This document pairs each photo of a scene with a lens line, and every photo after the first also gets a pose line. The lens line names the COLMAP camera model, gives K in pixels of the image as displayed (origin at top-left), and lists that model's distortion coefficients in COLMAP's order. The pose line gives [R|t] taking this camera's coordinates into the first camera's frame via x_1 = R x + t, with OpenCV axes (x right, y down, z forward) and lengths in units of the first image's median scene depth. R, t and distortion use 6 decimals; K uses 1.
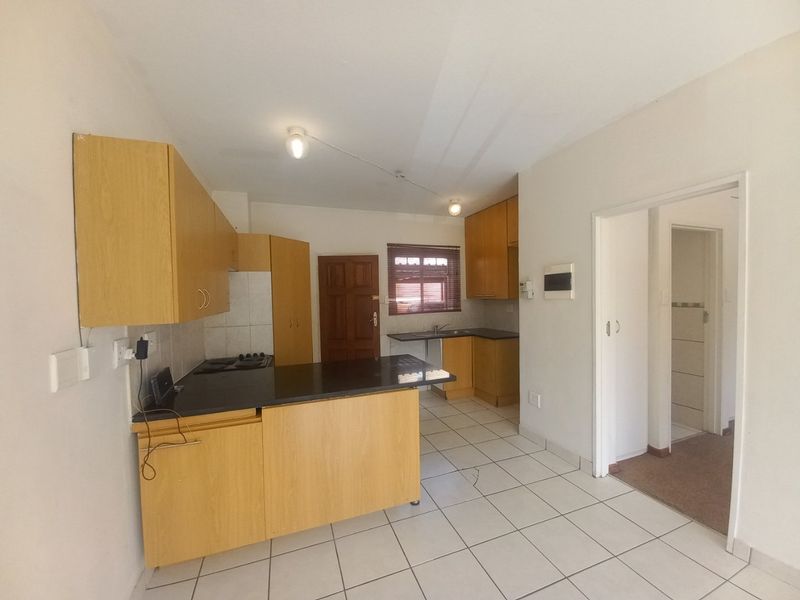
lens RADIAL K [[317.4, 0, 404.0], [0, 317.4, 303.4], [0, 0, 1]] dist [-0.001603, -0.000666]
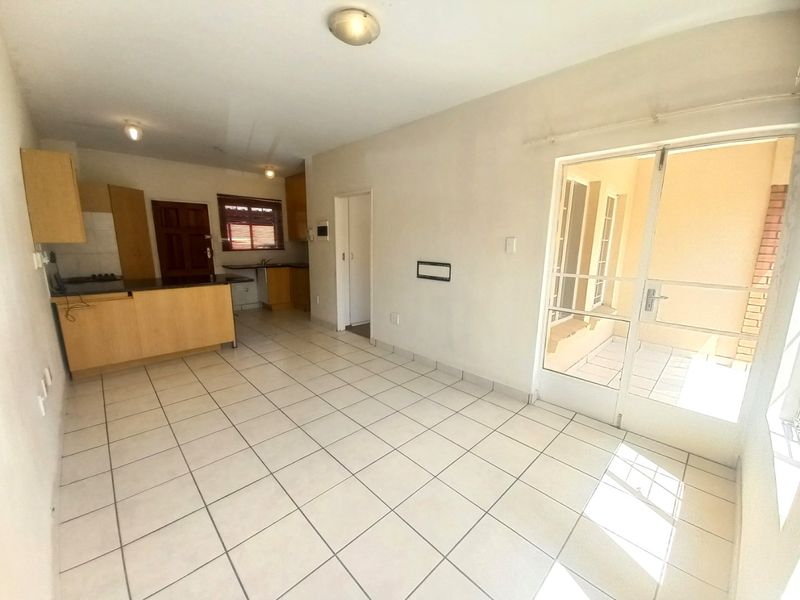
lens RADIAL K [[317.4, 0, 404.0], [0, 317.4, 303.4], [0, 0, 1]] dist [-0.001603, -0.000666]
pose [[0.914865, -0.044981, 0.401246, 0.123570], [-0.023173, 0.986287, 0.163402, 0.022795], [-0.403094, -0.158788, 0.901278, -0.616767]]
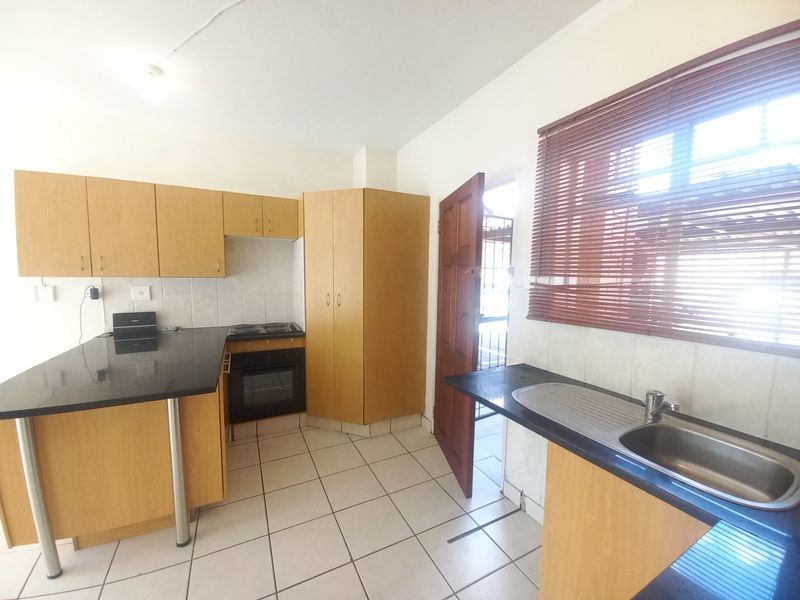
lens RADIAL K [[317.4, 0, 404.0], [0, 317.4, 303.4], [0, 0, 1]] dist [-0.001603, -0.000666]
pose [[0.116026, 0.119271, -0.986059, 0.391103], [-0.042103, 0.992462, 0.115091, -0.024516], [0.992353, 0.028162, 0.120173, 0.959483]]
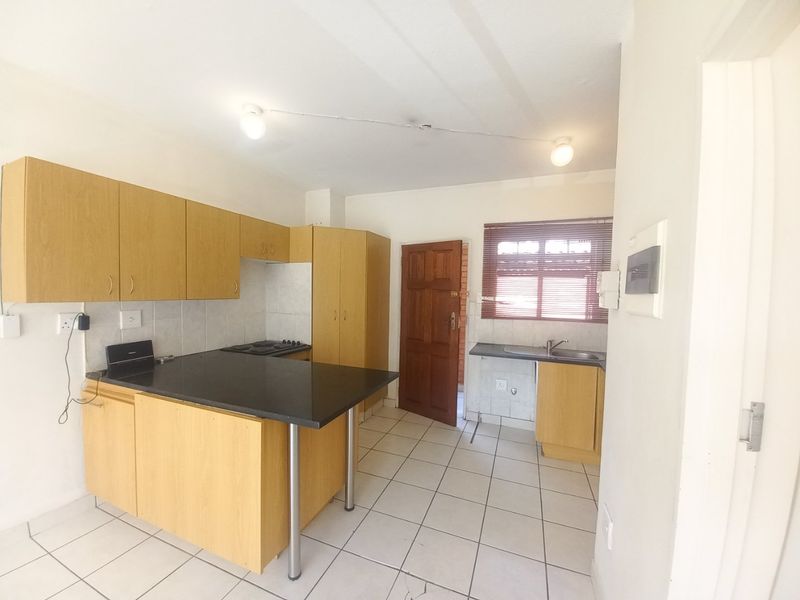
lens RADIAL K [[317.4, 0, 404.0], [0, 317.4, 303.4], [0, 0, 1]] dist [-0.001603, -0.000666]
pose [[0.747834, 0.065388, -0.660658, 0.382723], [-0.055525, 0.997811, 0.035905, -0.018701], [0.661560, 0.009832, 0.749828, 0.364718]]
